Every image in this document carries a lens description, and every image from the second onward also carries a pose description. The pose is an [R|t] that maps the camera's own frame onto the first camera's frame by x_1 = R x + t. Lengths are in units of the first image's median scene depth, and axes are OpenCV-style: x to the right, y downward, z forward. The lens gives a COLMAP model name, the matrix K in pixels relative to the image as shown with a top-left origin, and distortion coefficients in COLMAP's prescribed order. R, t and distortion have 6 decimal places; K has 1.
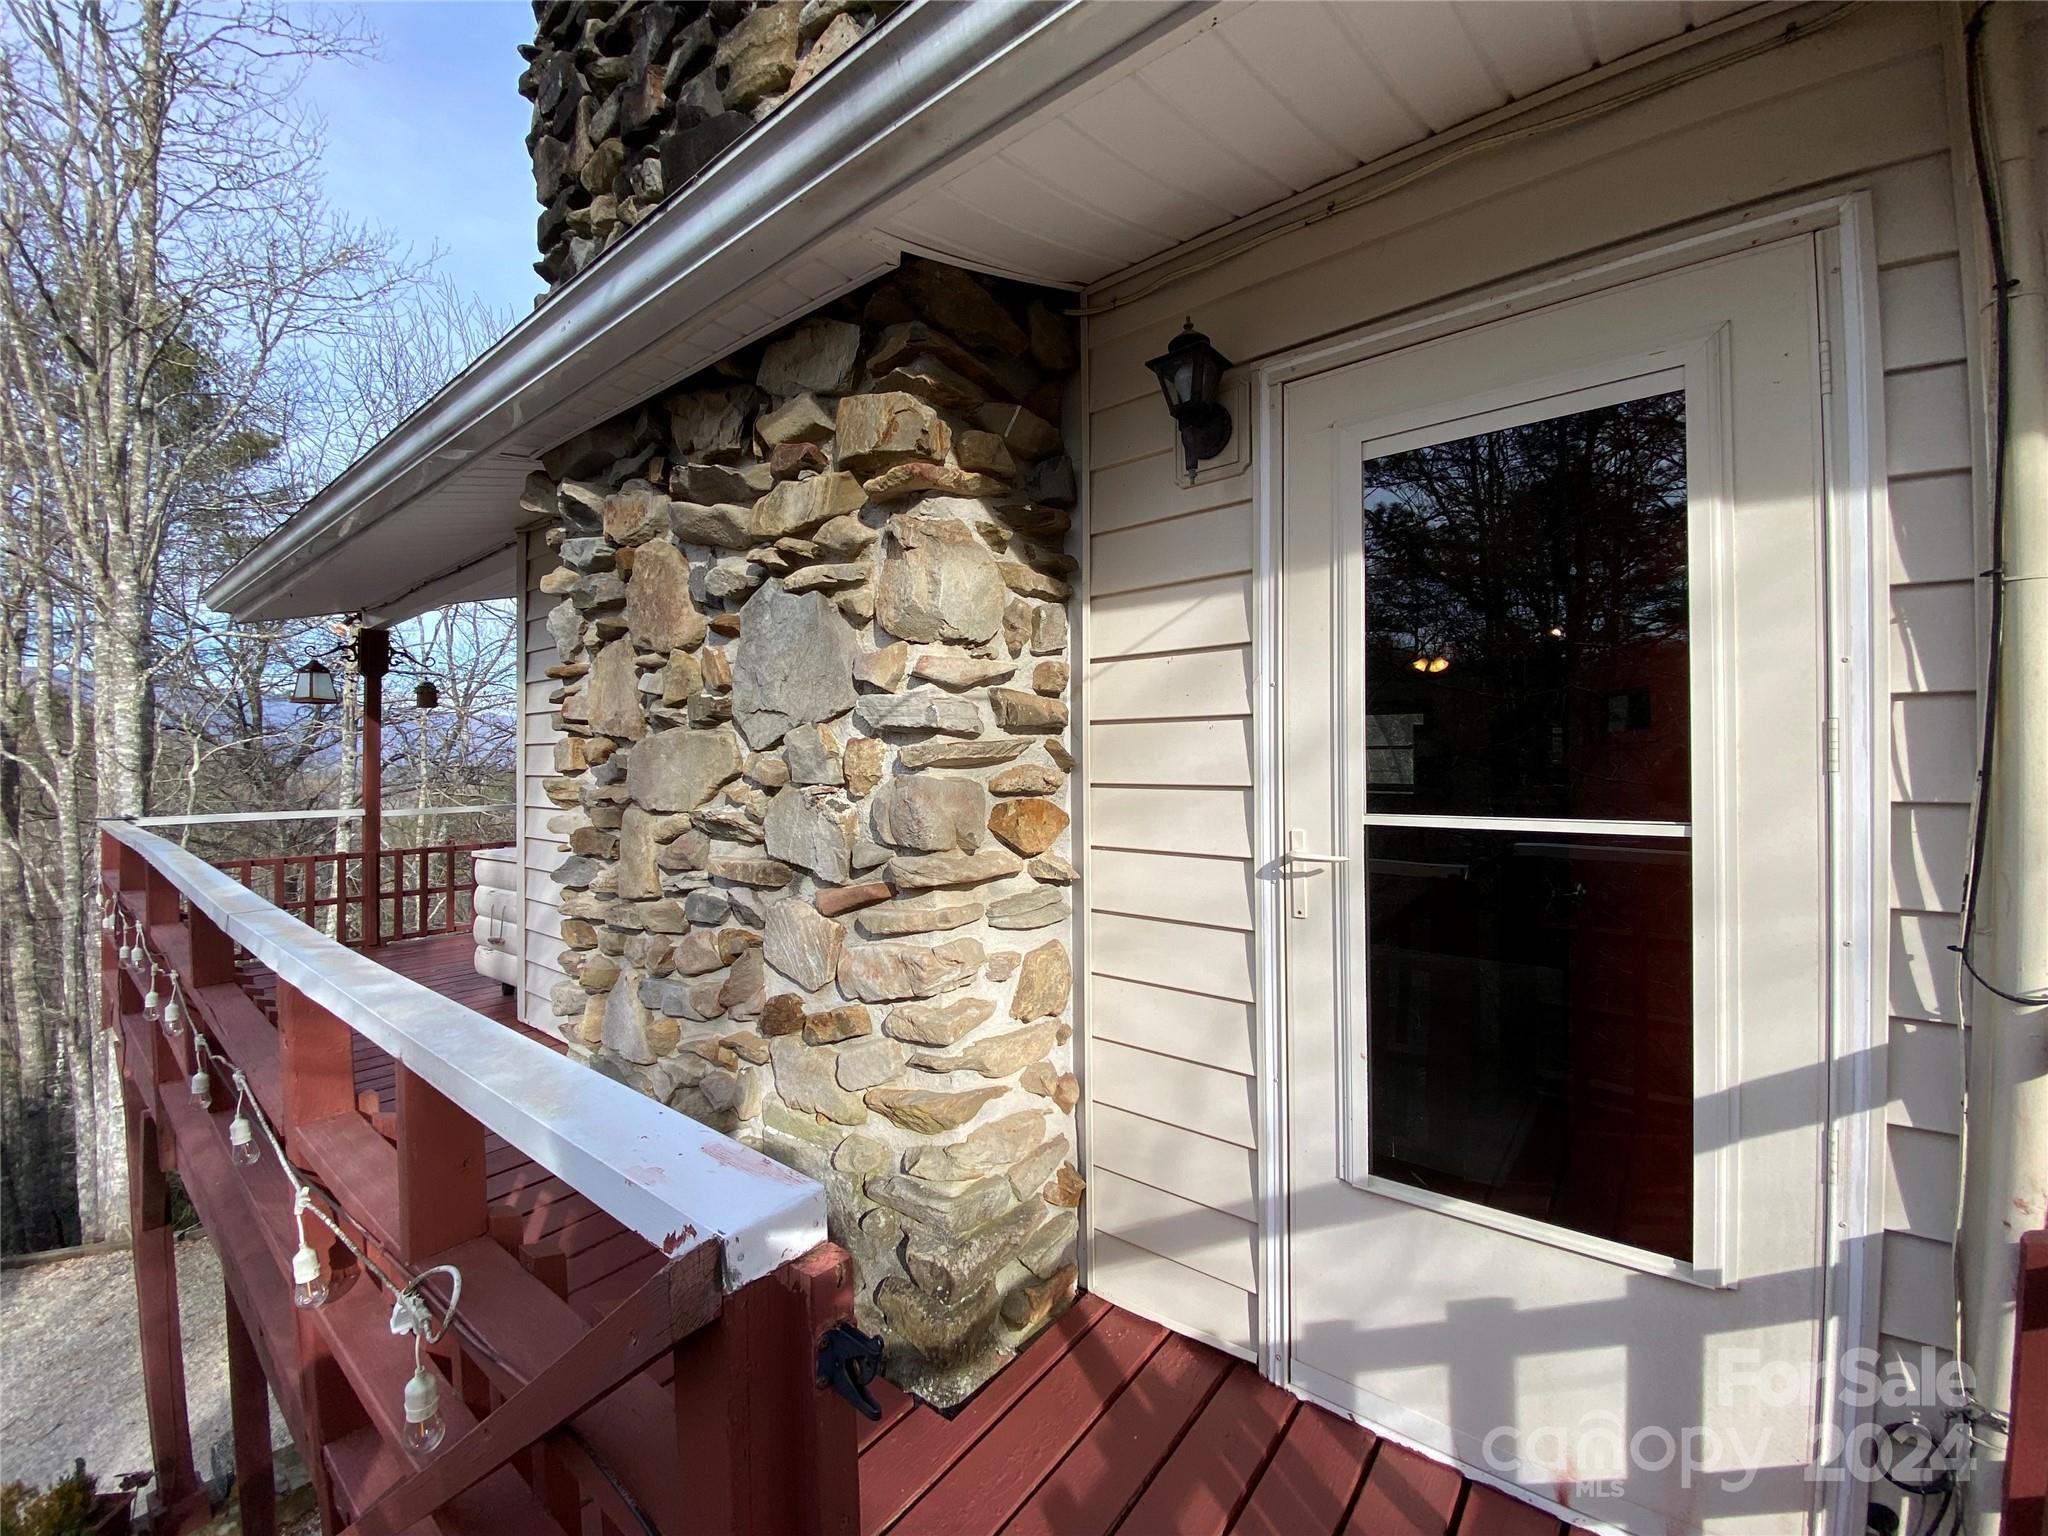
lens RADIAL K [[823.8, 0, 1027.3], [0, 823.8, 762.6], [0, 0, 1]] dist [0.030453, -0.027260]
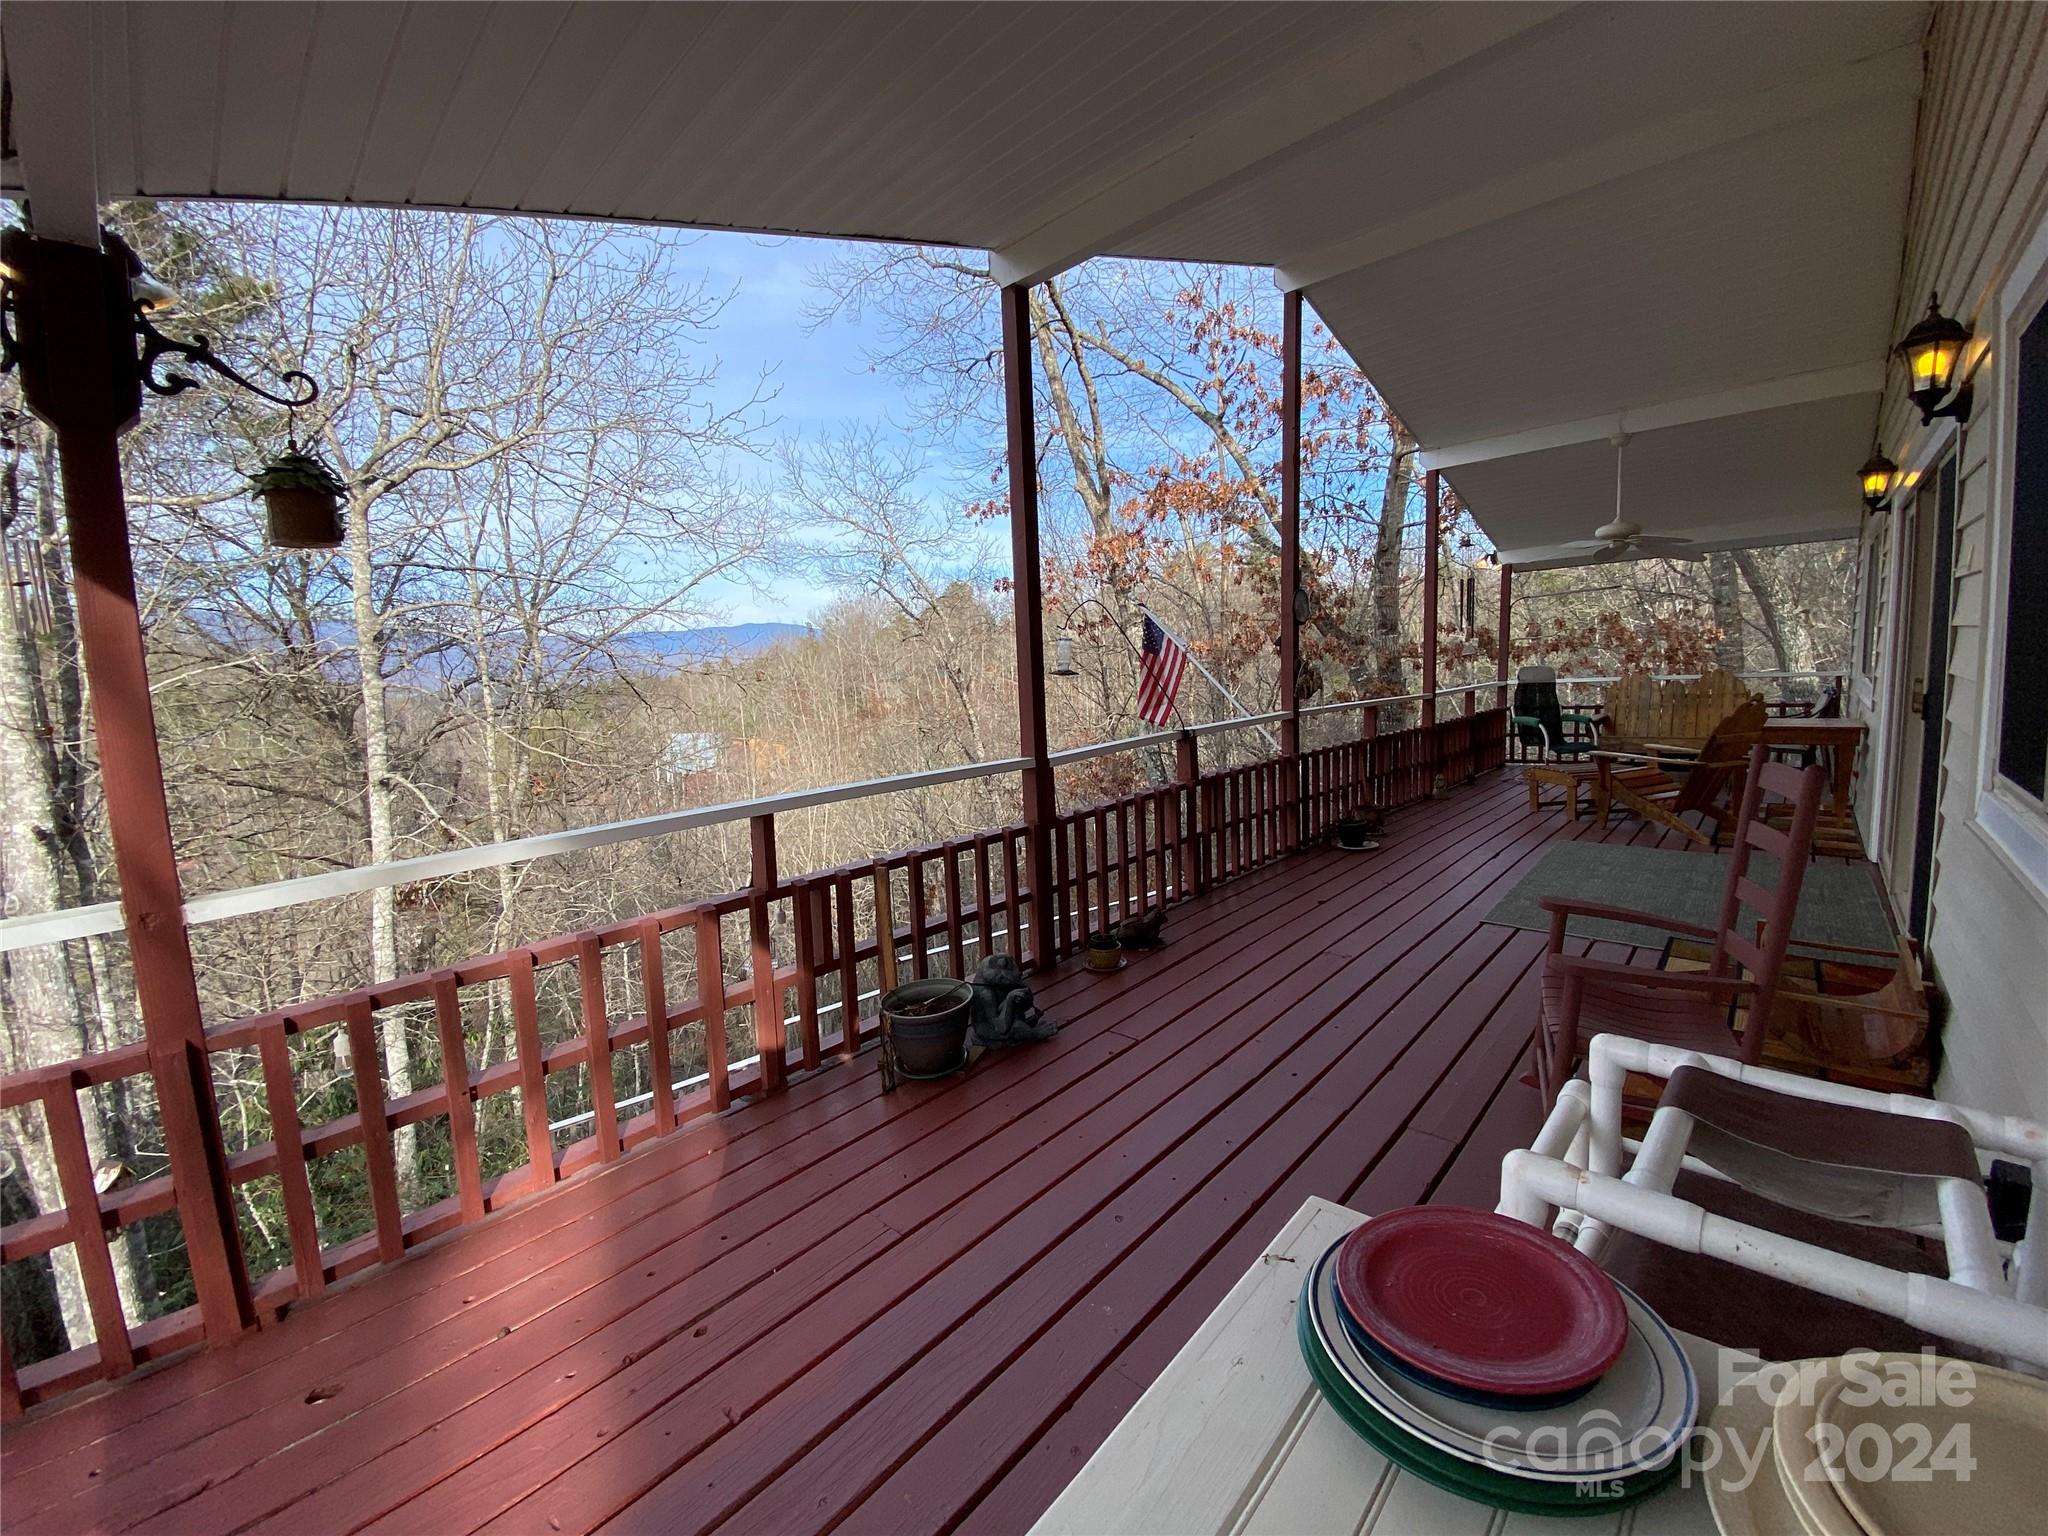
lens RADIAL K [[823.8, 0, 1027.3], [0, 823.8, 762.6], [0, 0, 1]] dist [0.030453, -0.027260]
pose [[0.996225, -0.034549, -0.079640, -0.440697], [0.044083, 0.991643, 0.121250, -0.012306], [0.074785, -0.124303, 0.989422, 0.712059]]
